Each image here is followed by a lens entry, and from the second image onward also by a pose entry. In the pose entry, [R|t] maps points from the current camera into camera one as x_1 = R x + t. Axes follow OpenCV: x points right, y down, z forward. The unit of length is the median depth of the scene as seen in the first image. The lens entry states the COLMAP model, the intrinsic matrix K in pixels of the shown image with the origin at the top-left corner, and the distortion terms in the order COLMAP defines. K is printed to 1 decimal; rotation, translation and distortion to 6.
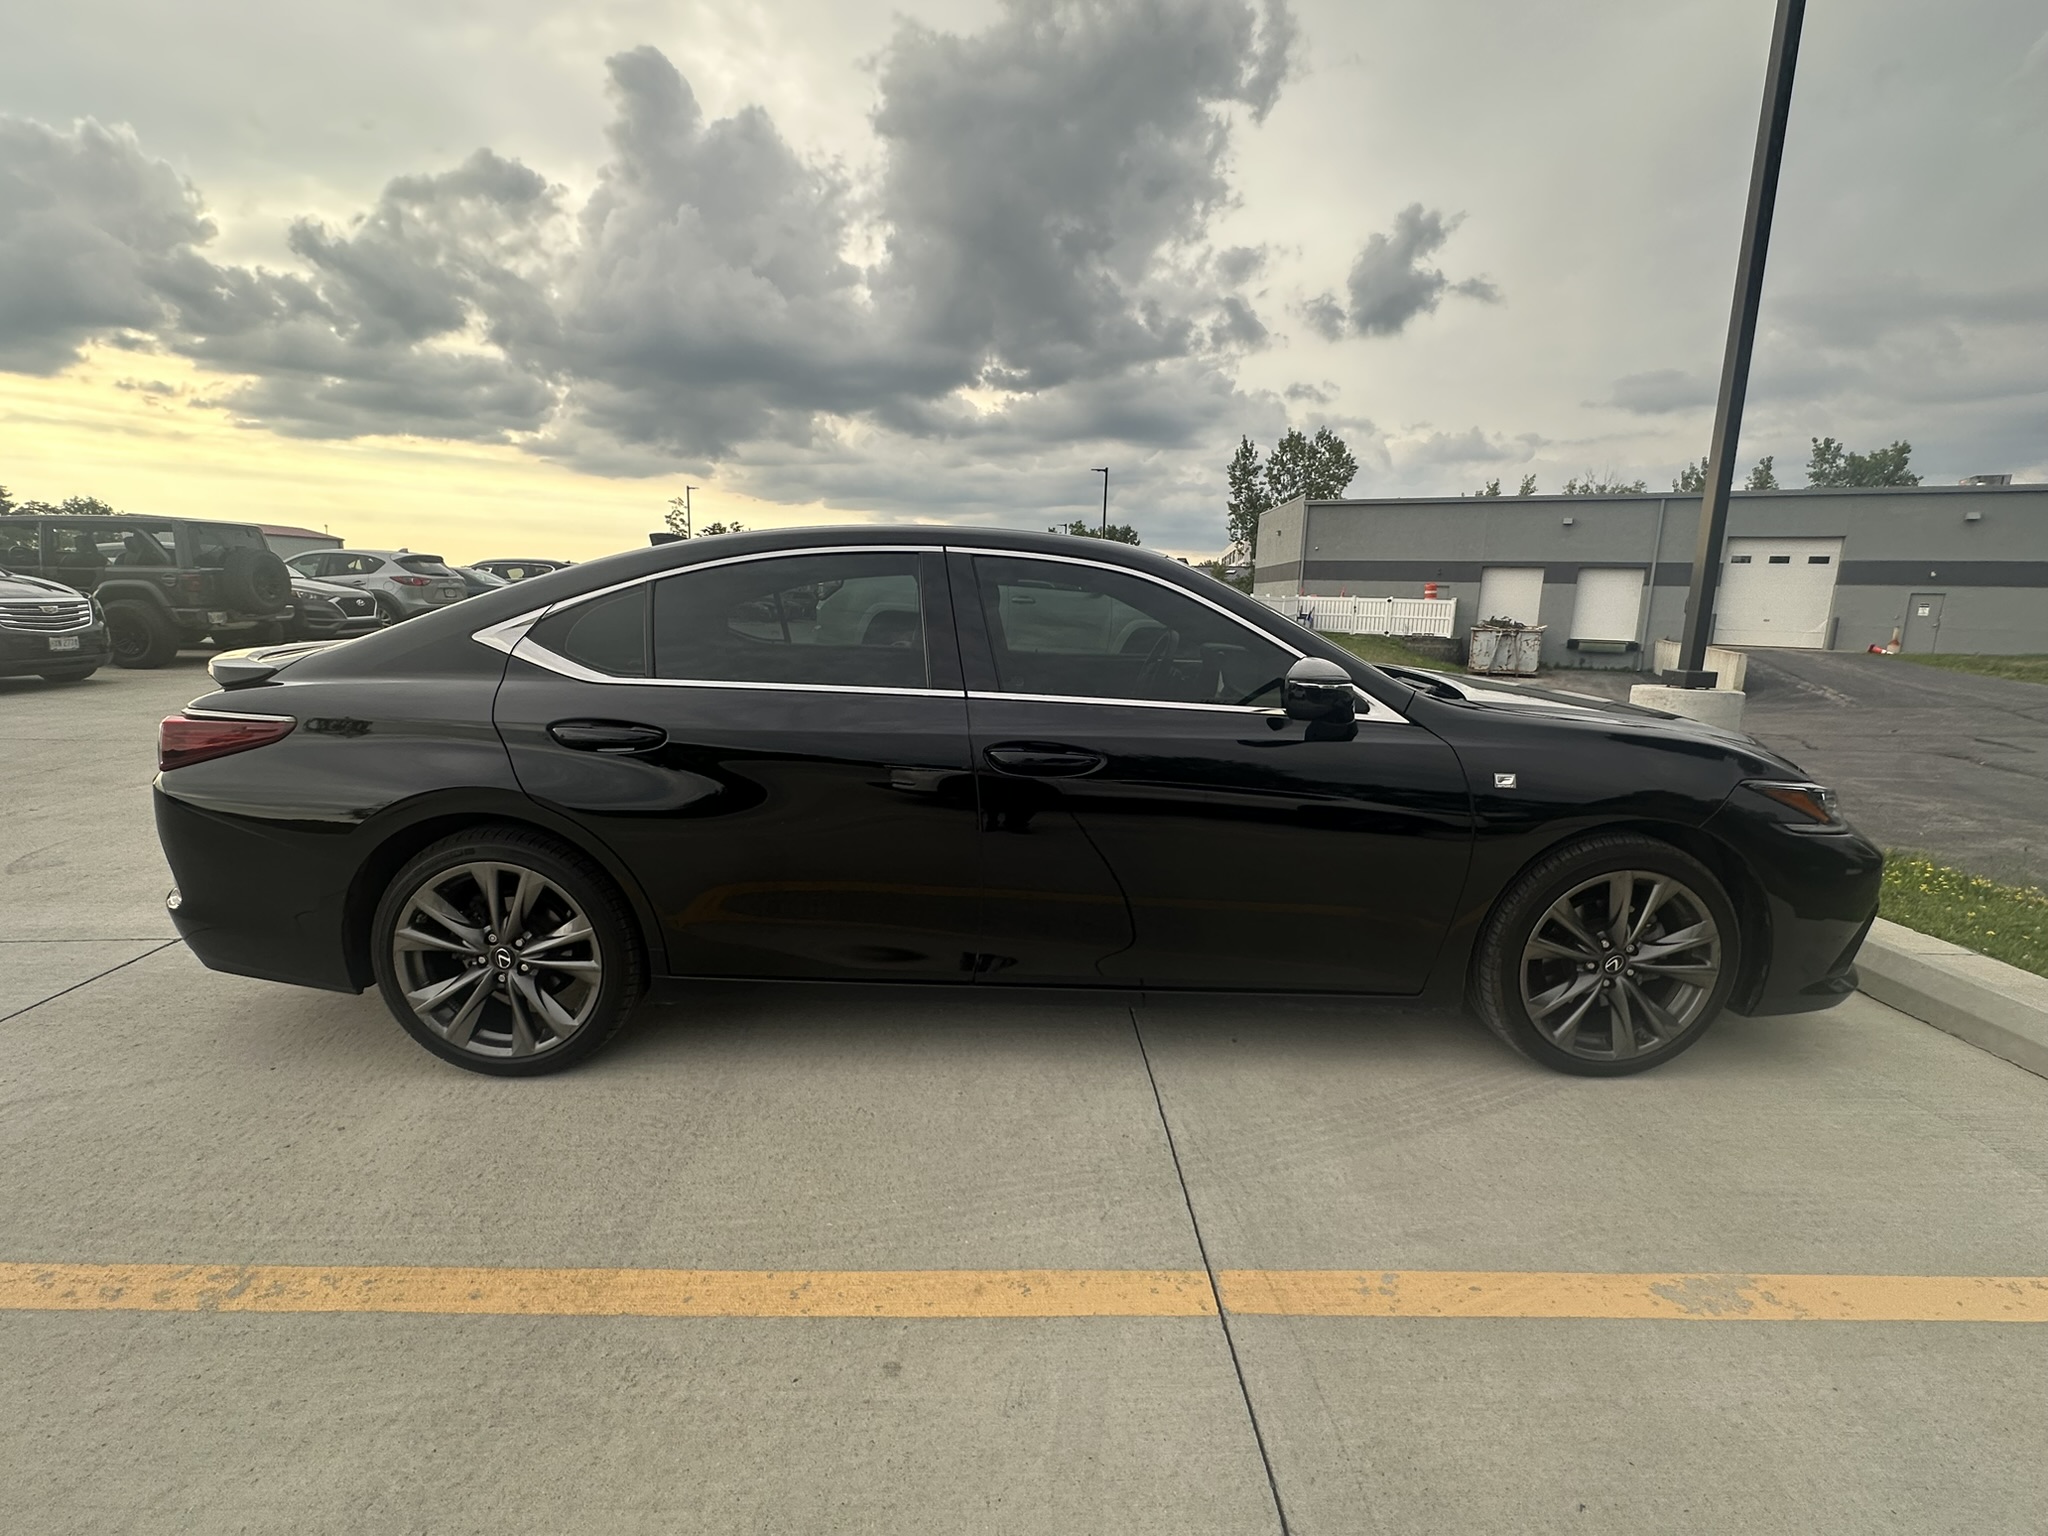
lens RADIAL K [[936.9, 0, 1021.0], [0, 936.9, 762.6], [0, 0, 1]] dist [-0.002341, -0.000019]
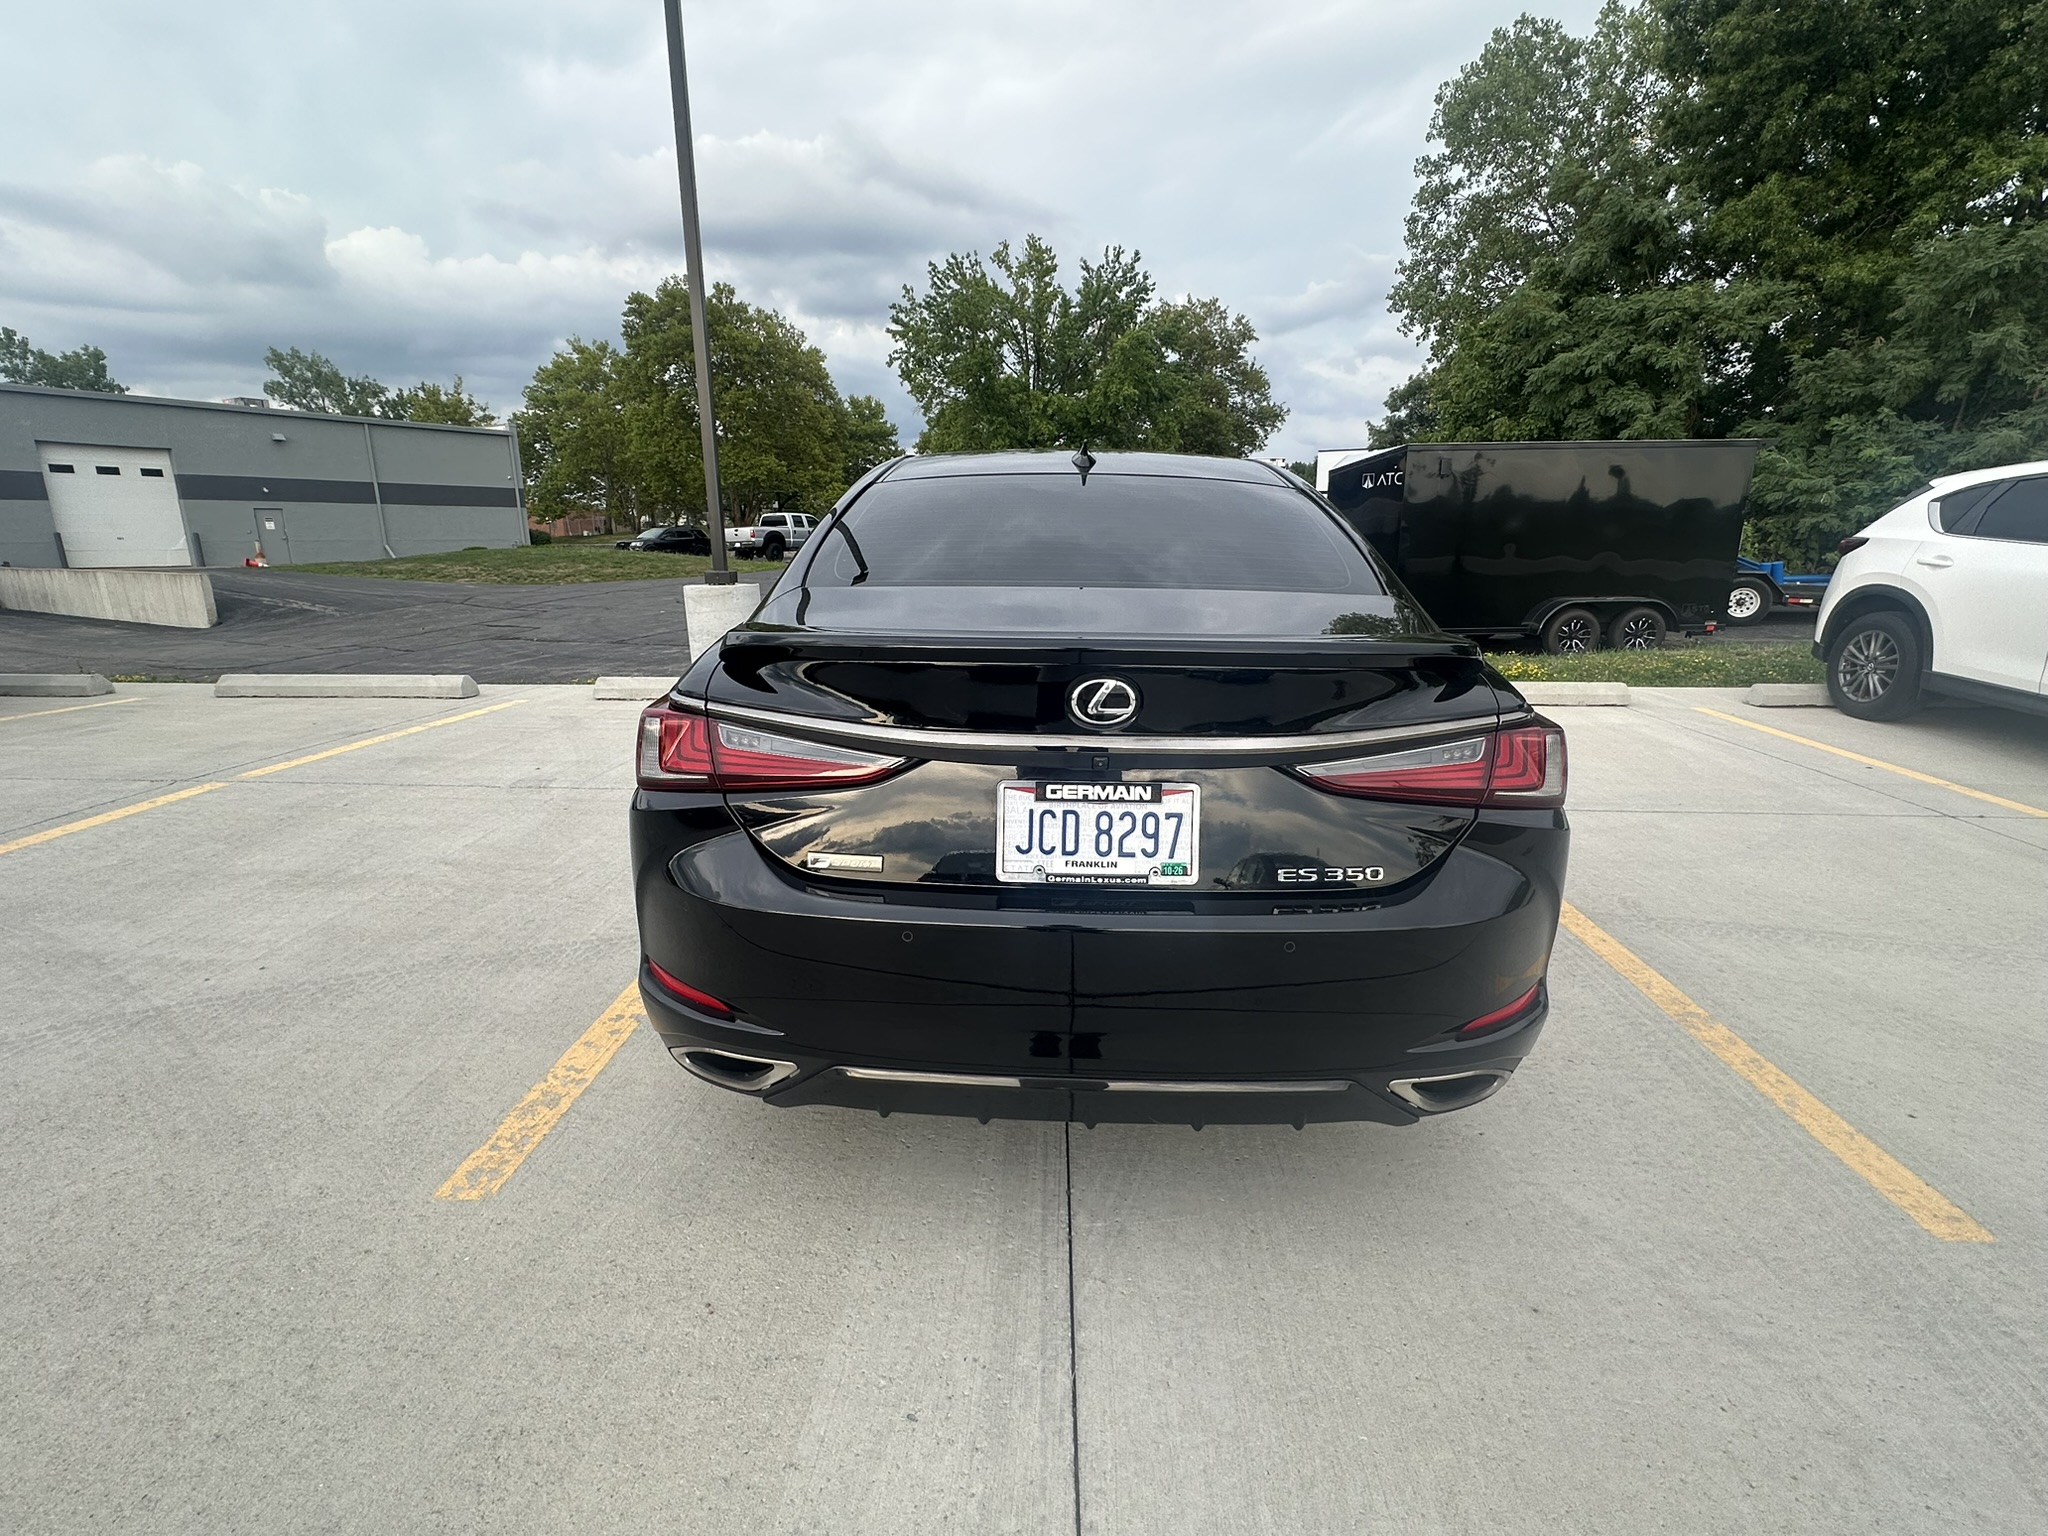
lens RADIAL K [[936.9, 0, 1022.3], [0, 936.9, 778.2], [0, 0, 1]] dist [-0.002341, -0.000019]
pose [[0.039994, -0.276286, 0.960243, -0.120892], [0.176355, 0.947877, 0.265383, -0.019037], [-0.983514, 0.158730, 0.086634, 0.102566]]
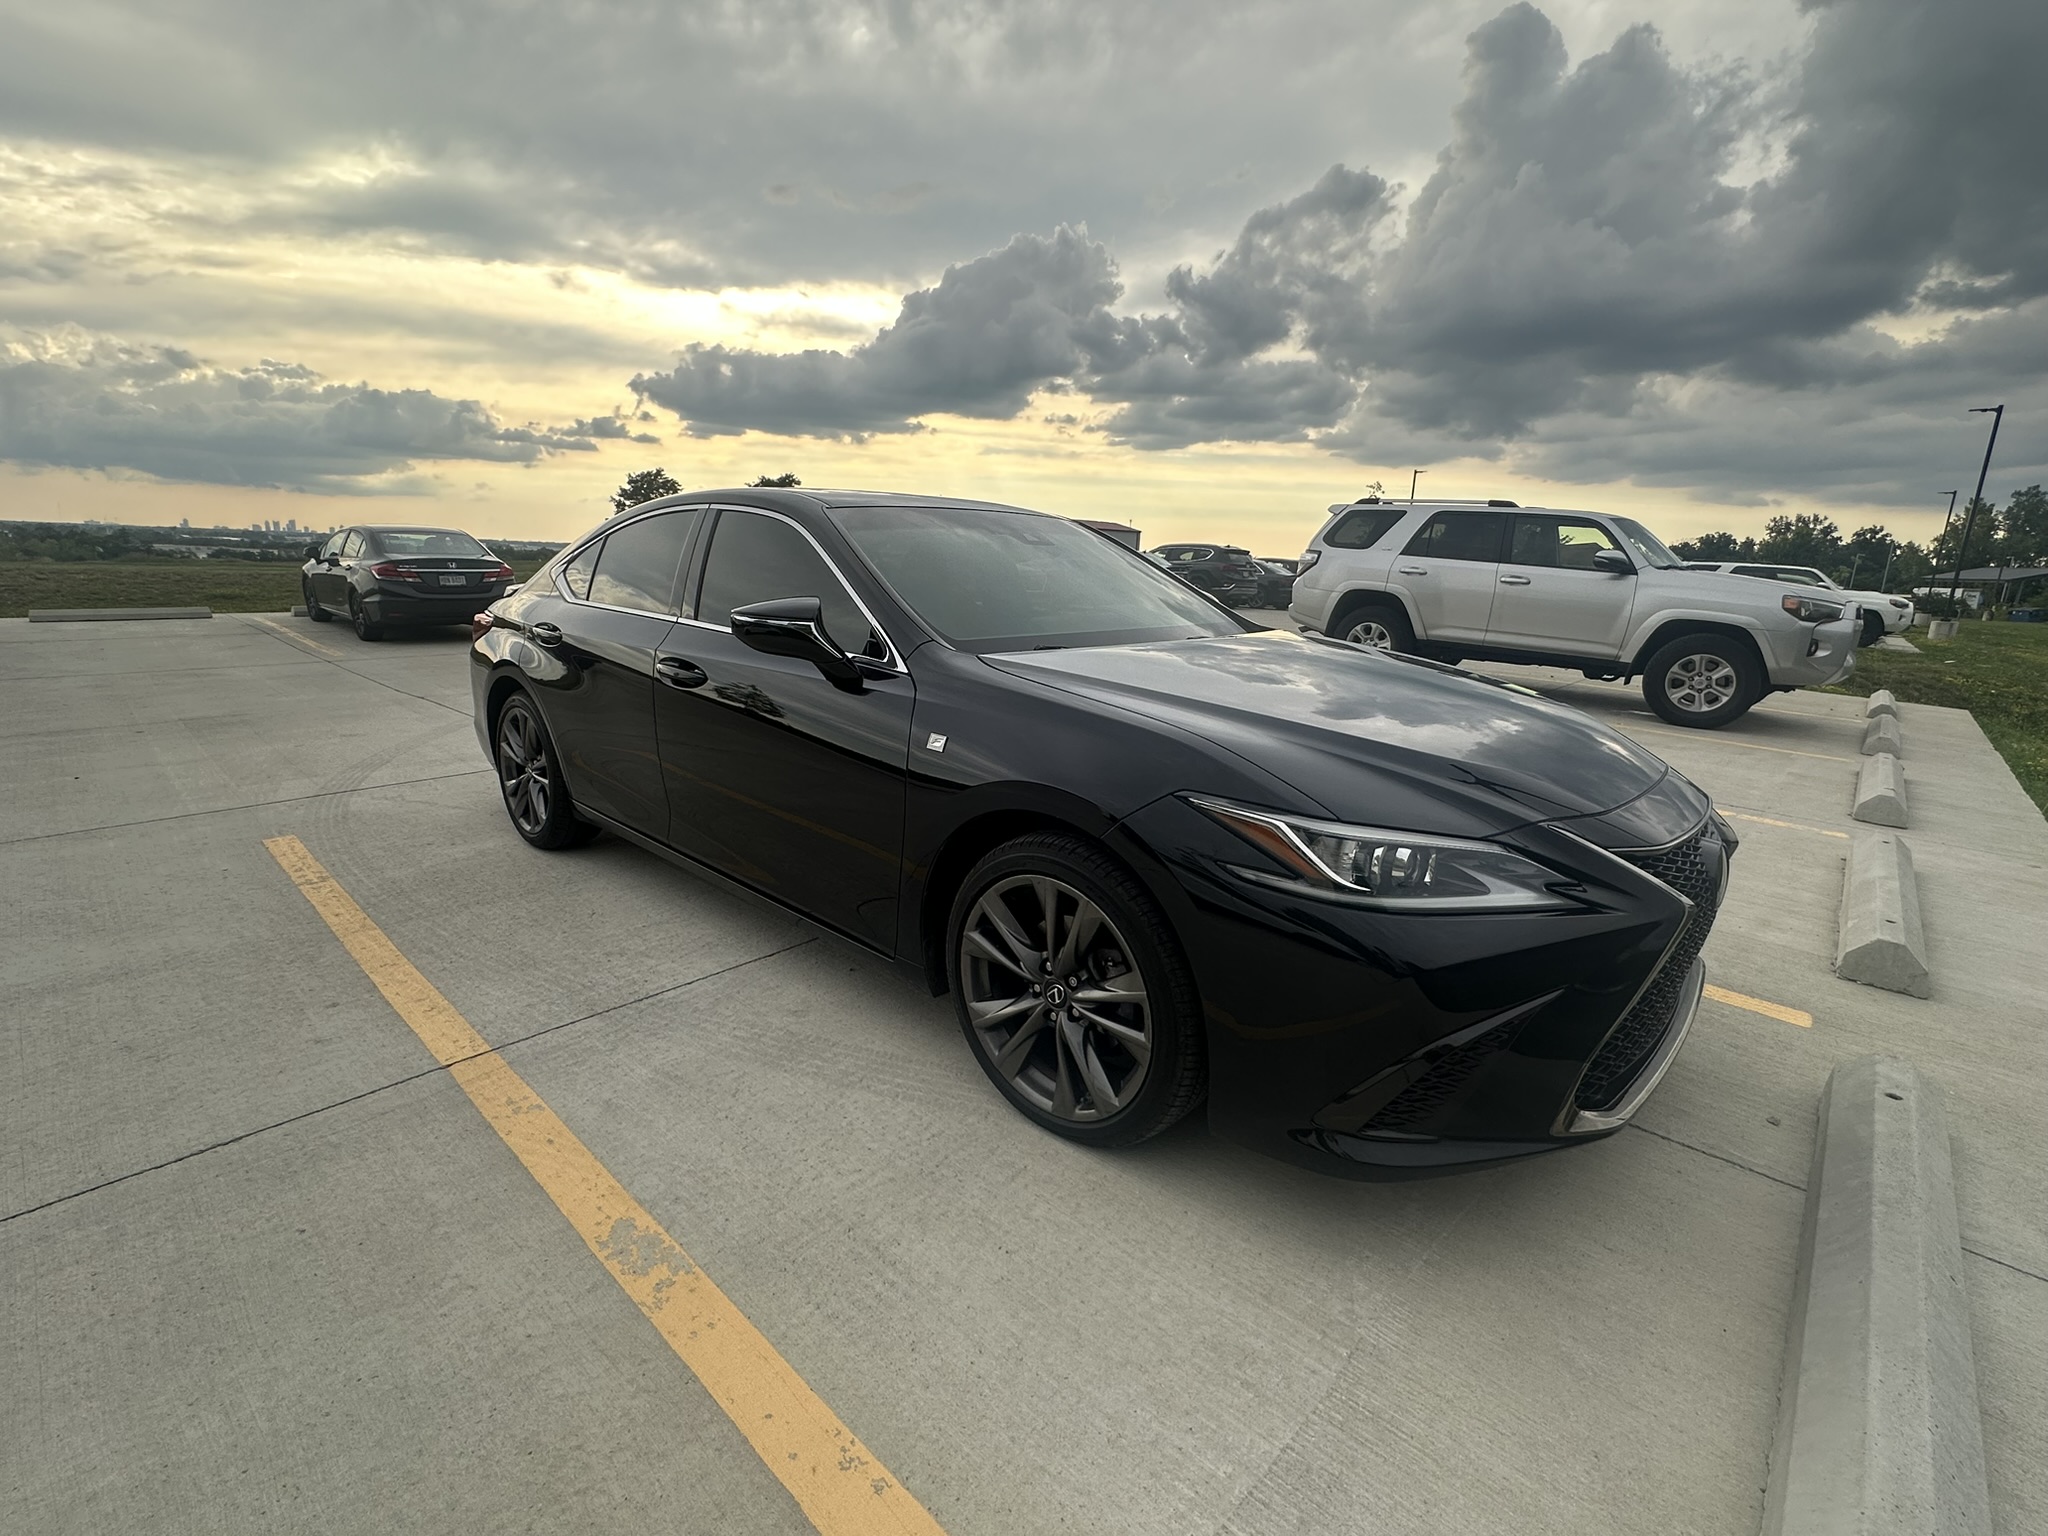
lens RADIAL K [[936.9, 0, 1020.0], [0, 936.9, 759.8], [0, 0, 1]] dist [-0.002341, -0.000019]
pose [[0.722156, 0.147257, -0.675875, 0.089489], [-0.140741, 0.987919, 0.064867, -0.002523], [0.677262, 0.048279, 0.734156, 0.030073]]
